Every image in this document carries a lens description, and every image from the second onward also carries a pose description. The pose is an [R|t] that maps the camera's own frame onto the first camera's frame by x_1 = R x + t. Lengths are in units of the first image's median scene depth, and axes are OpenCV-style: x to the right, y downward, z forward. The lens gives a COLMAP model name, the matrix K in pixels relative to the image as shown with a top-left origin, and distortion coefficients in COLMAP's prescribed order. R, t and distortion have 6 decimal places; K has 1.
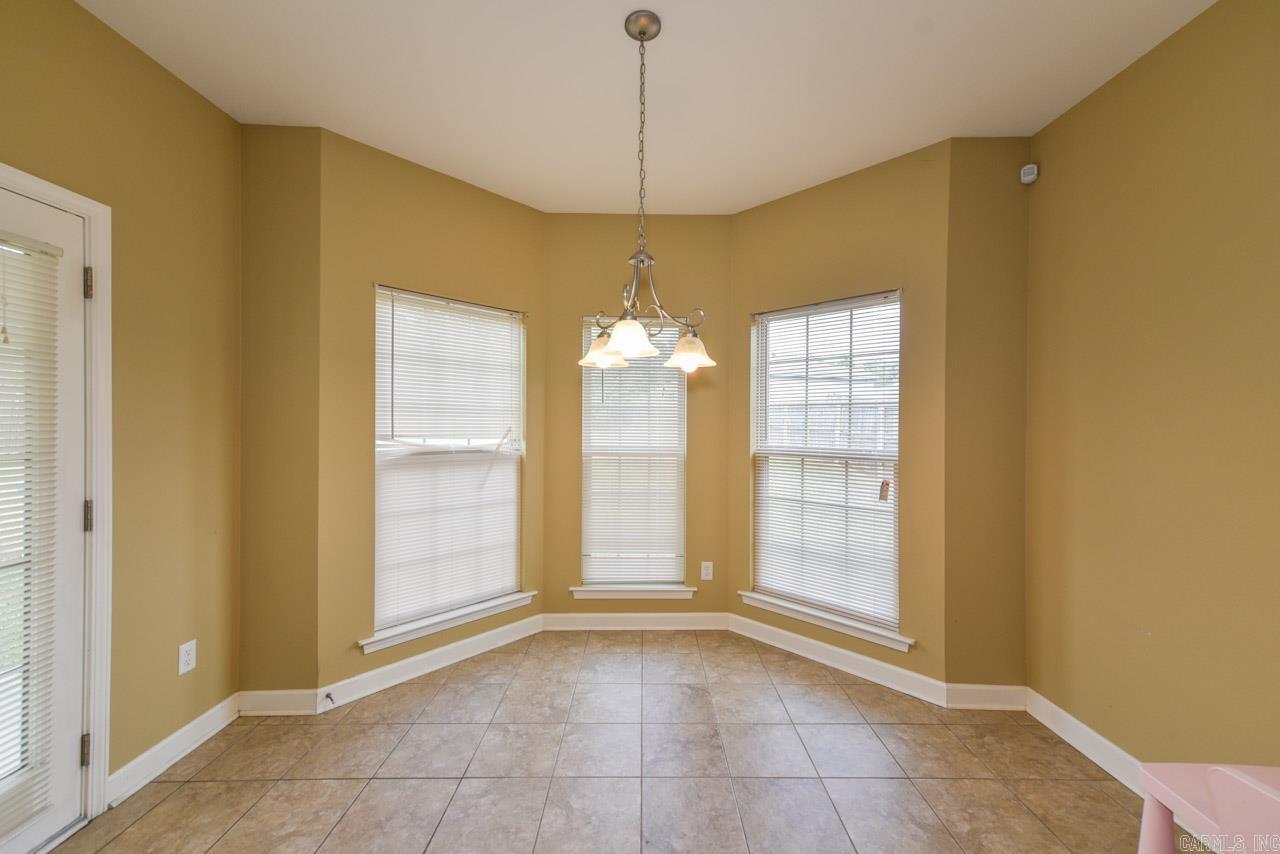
lens RADIAL K [[496.5, 0, 646.8], [0, 496.5, 432.4], [0, 0, 1]] dist [0.004512, 0.000246]
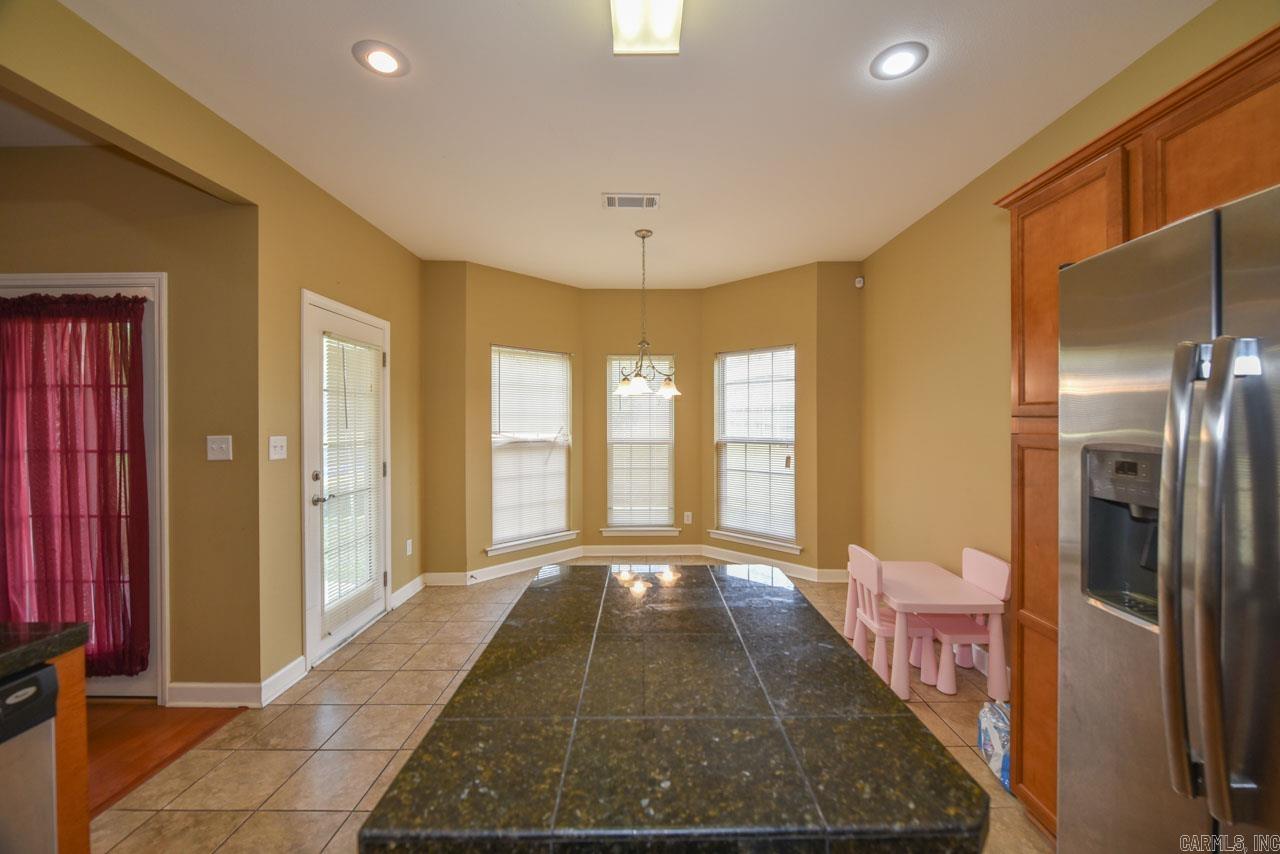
lens RADIAL K [[496.5, 0, 646.8], [0, 496.5, 432.4], [0, 0, 1]] dist [0.004512, 0.000246]
pose [[0.999923, -0.008227, -0.009243, 0.010391], [0.008254, 0.999962, 0.002891, 0.007046], [0.009218, -0.002967, 0.999953, -0.651775]]
